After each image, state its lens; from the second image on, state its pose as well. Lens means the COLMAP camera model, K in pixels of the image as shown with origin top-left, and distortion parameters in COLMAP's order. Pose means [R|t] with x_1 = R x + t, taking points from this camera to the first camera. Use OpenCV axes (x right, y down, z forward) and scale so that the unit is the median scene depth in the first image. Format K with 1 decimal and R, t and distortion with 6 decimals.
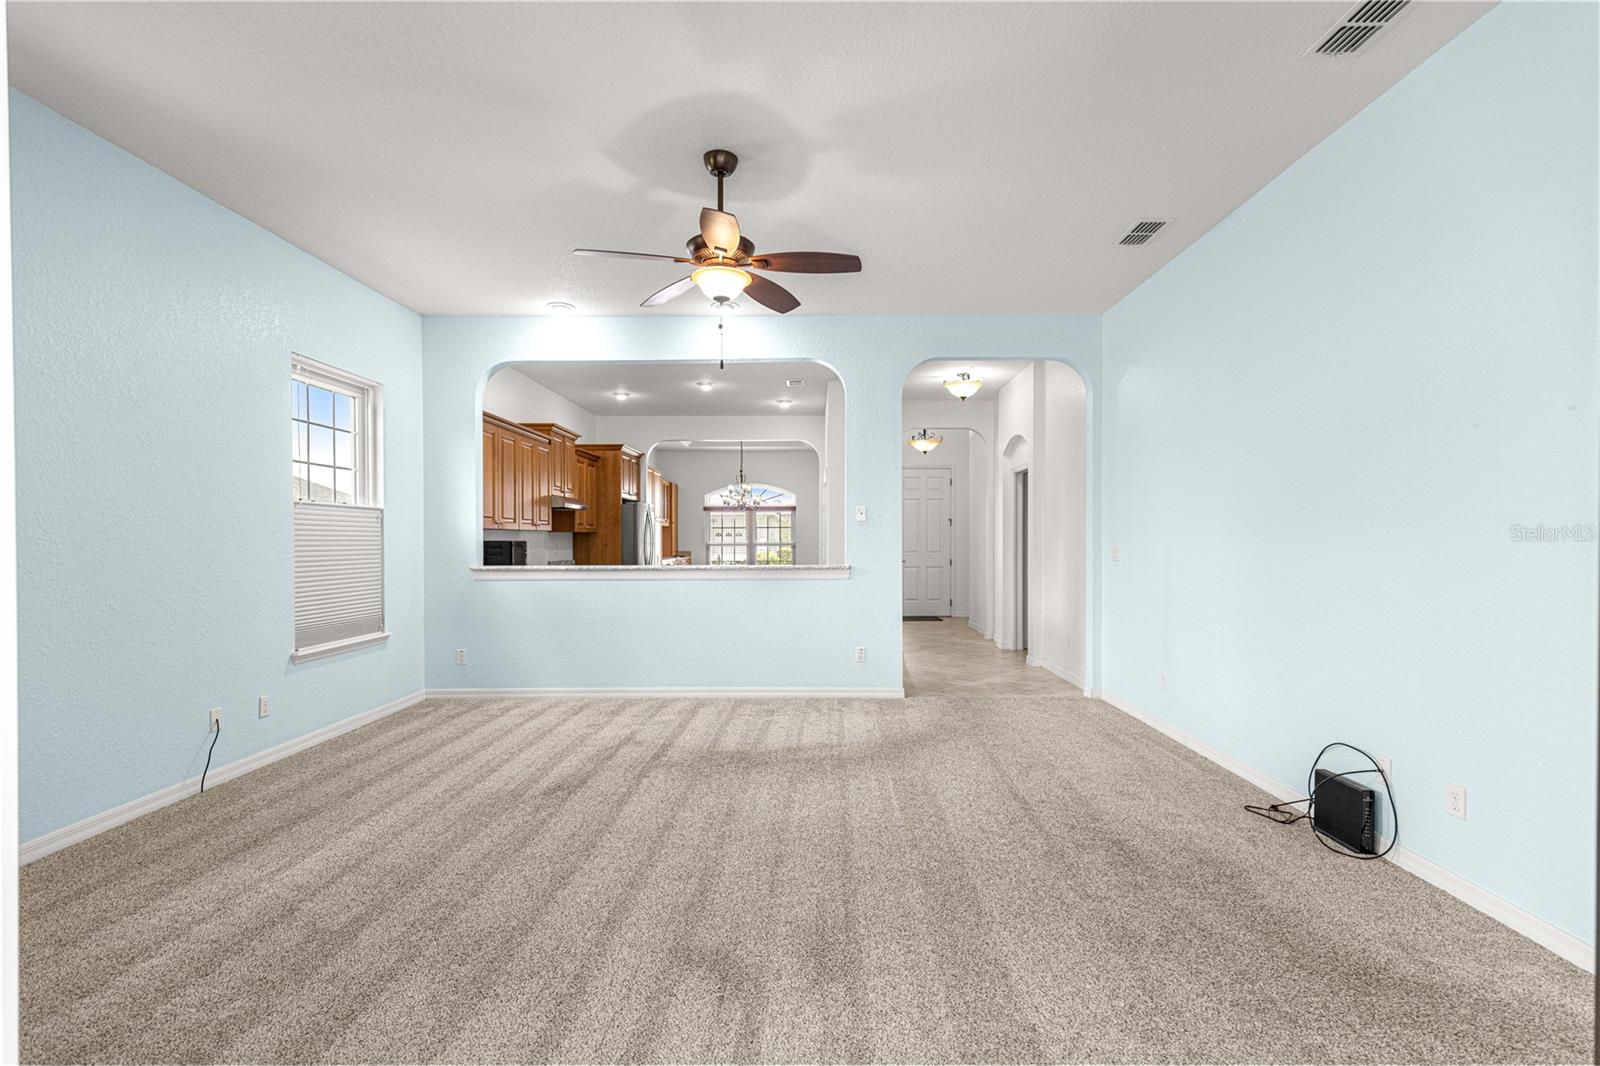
lens RADIAL K [[720.4, 0, 806.6], [0, 720.4, 538.6], [0, 0, 1]] dist [0.011520, -0.000179]
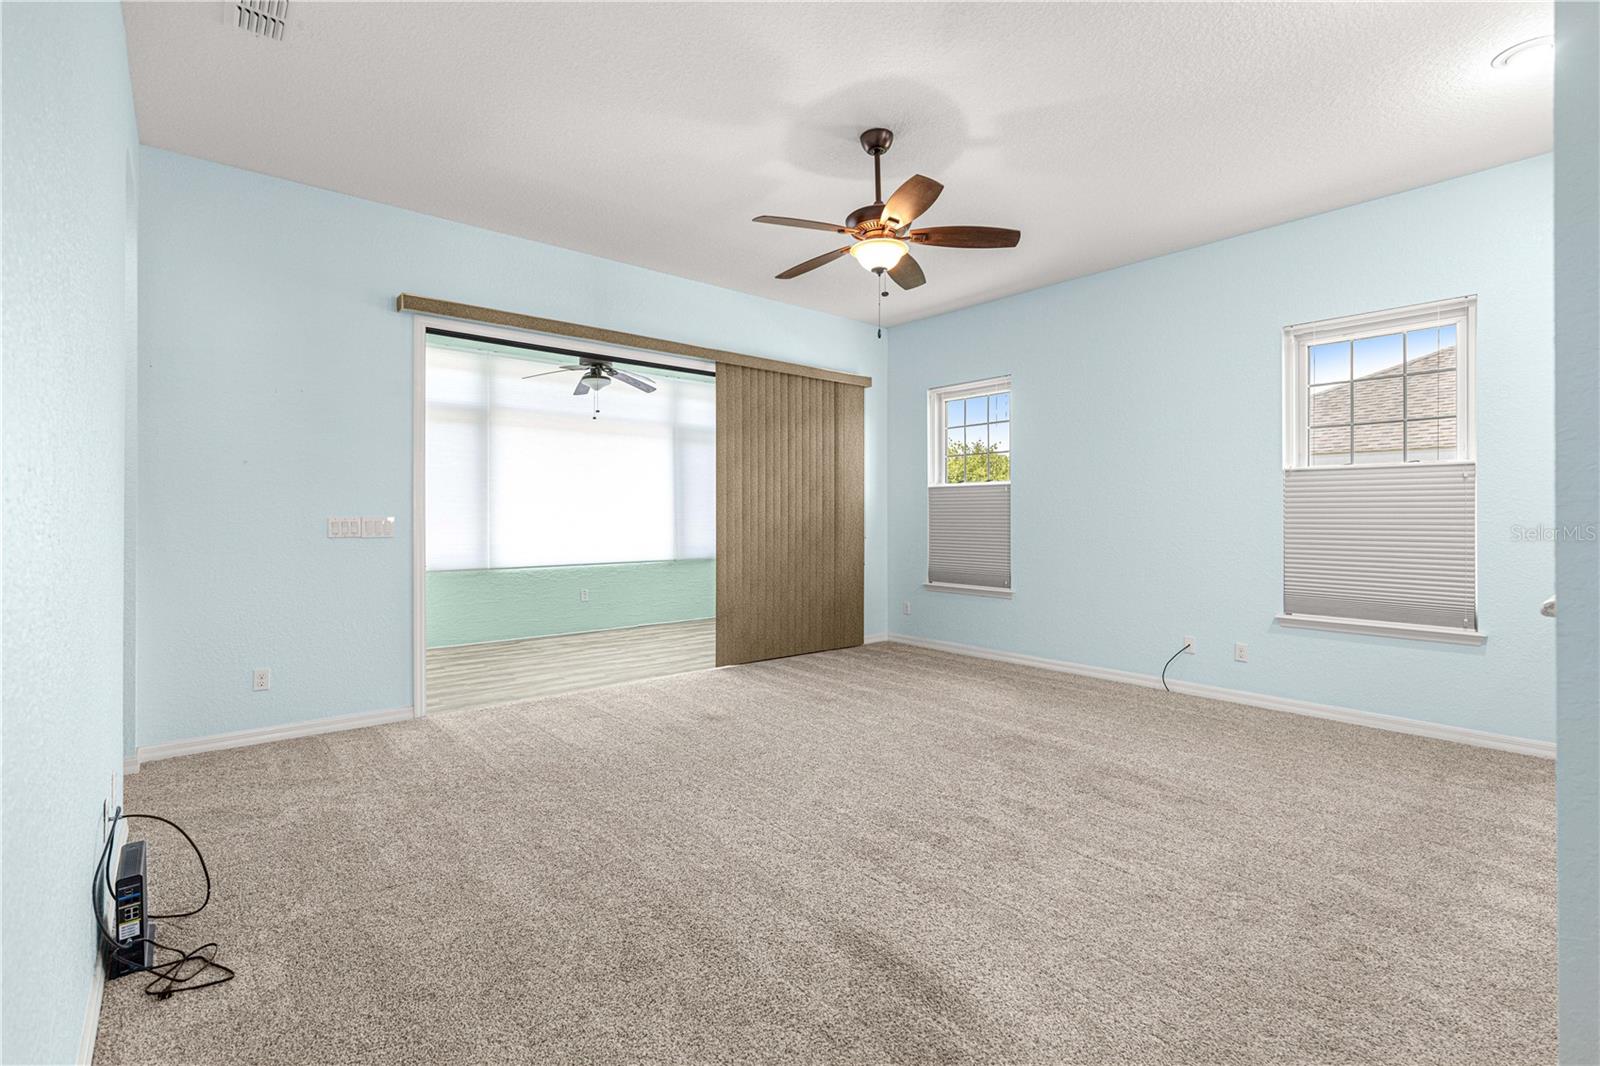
lens RADIAL K [[715.3, 0, 793.2], [0, 715.3, 515.1], [0, 0, 1]] dist [0.001637, -0.000037]
pose [[-0.753978, 0.003145, -0.656892, 0.422257], [0.002836, 0.999995, 0.001532, 0.007991], [0.656894, -0.000708, -0.753983, 1.111111]]
